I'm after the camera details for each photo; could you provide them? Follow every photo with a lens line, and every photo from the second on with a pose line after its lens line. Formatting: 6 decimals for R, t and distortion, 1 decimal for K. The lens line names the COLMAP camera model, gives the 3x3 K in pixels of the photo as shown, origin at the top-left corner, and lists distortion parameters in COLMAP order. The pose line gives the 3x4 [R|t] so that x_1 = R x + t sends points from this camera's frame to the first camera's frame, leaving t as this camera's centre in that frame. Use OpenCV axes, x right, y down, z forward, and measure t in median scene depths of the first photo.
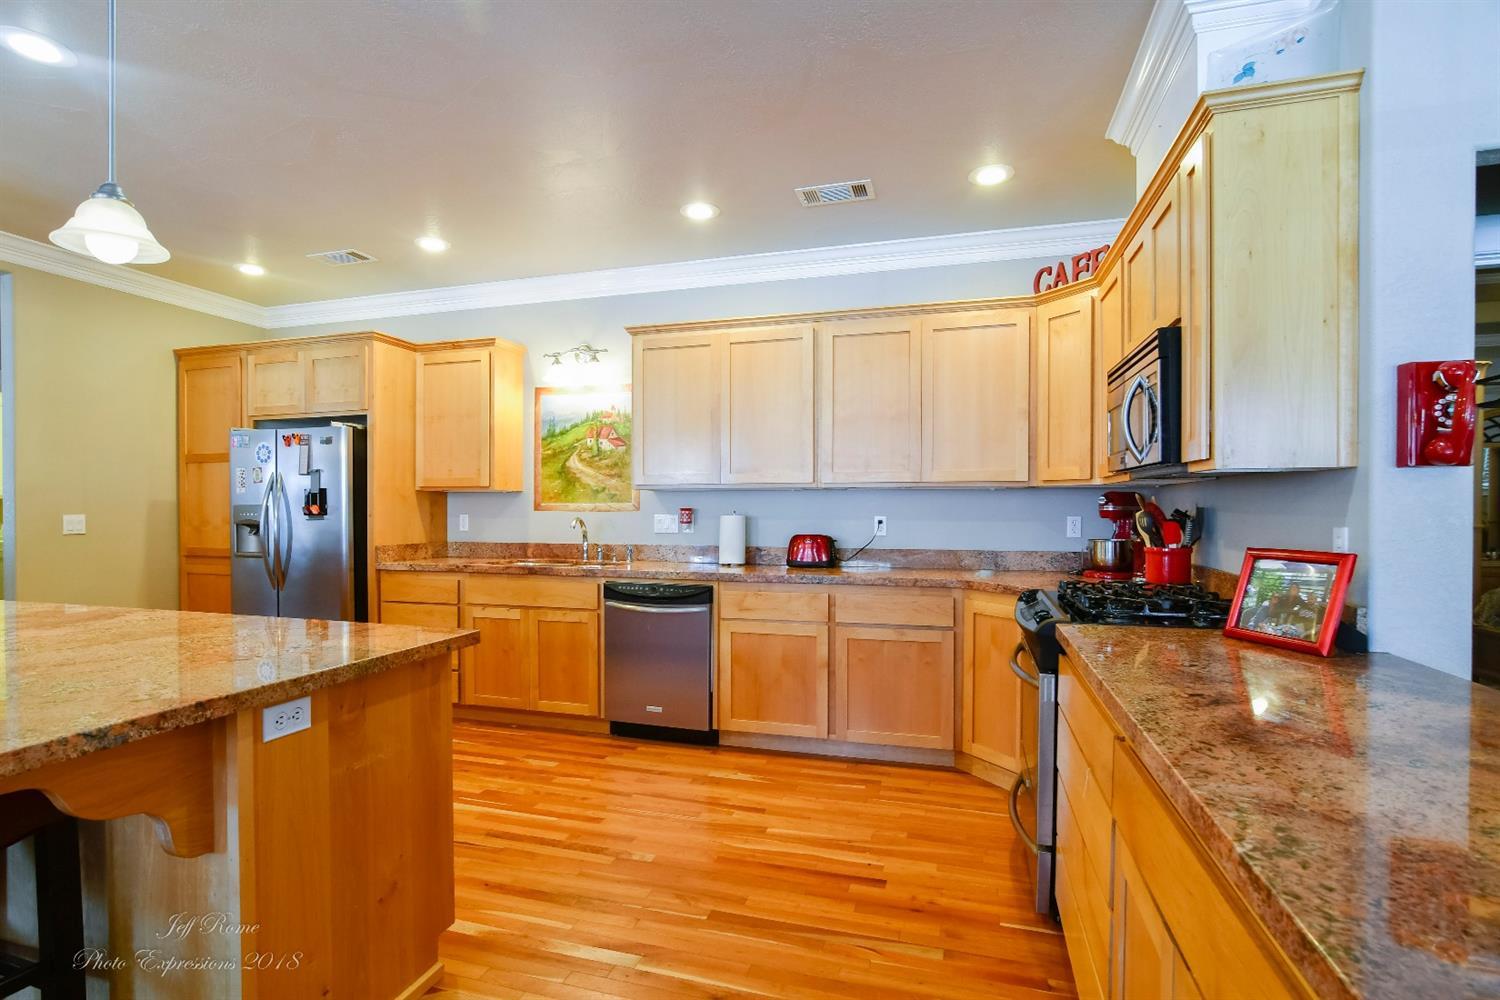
lens RADIAL K [[730.7, 0, 739.0], [0, 730.7, 521.1], [0, 0, 1]] dist [-0.028666, 0.007579]
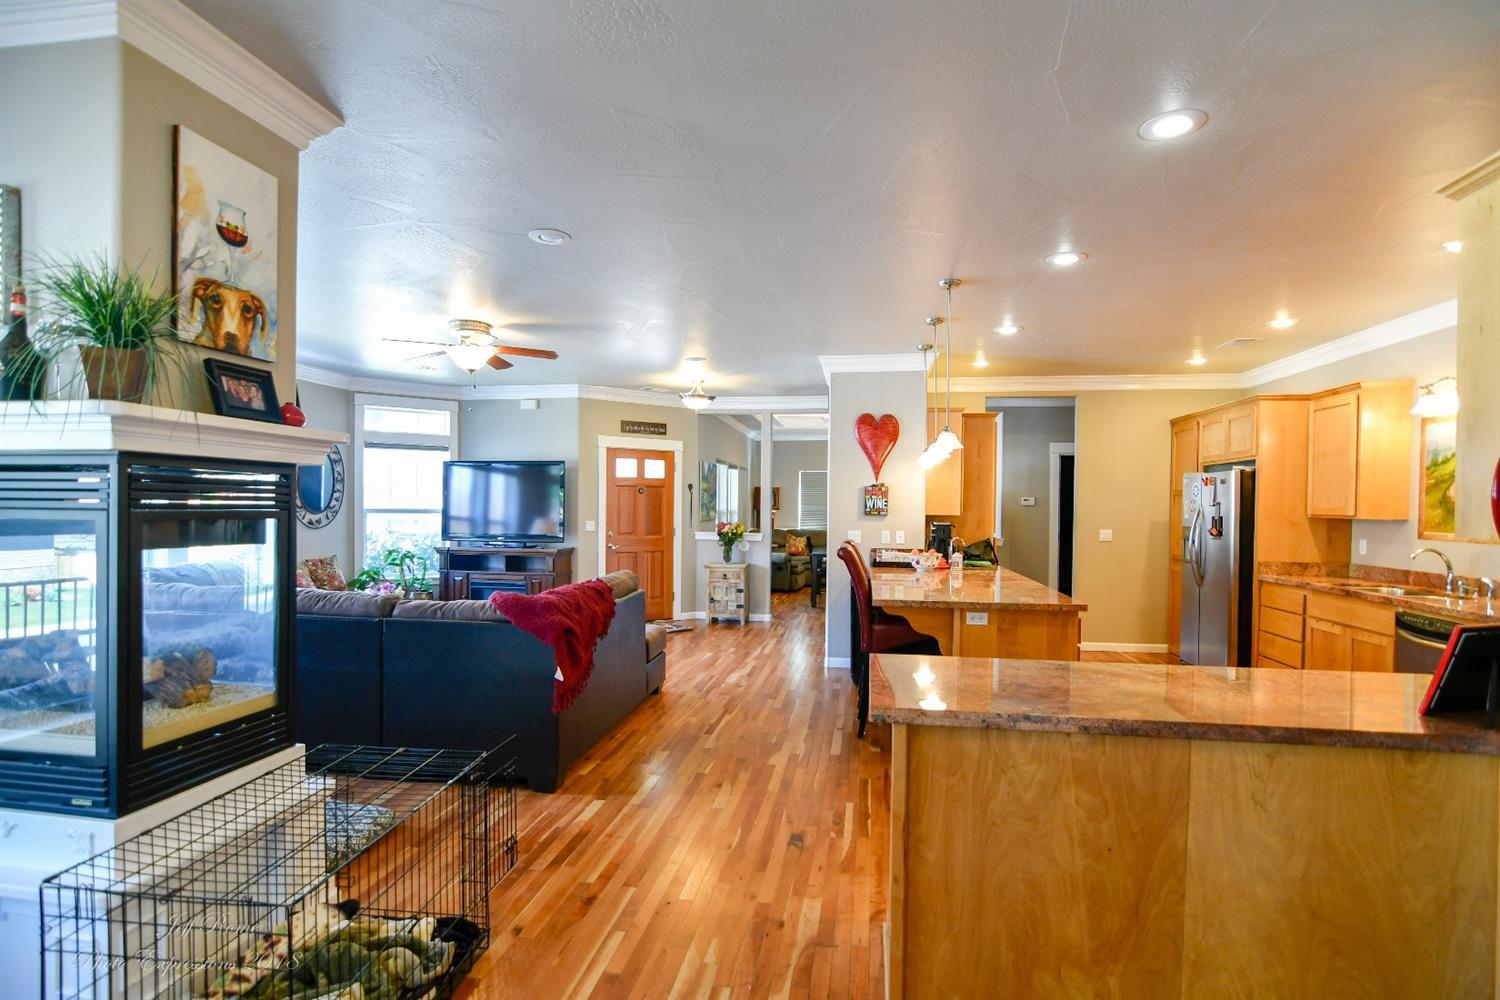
lens RADIAL K [[730.7, 0, 744.9], [0, 730.7, 517.1], [0, 0, 1]] dist [-0.028666, 0.007579]
pose [[0.129862, 0.015704, -0.991408, 0.675772], [-0.025126, 0.999606, 0.012543, -0.039059], [0.991214, 0.023281, 0.130206, -0.070370]]
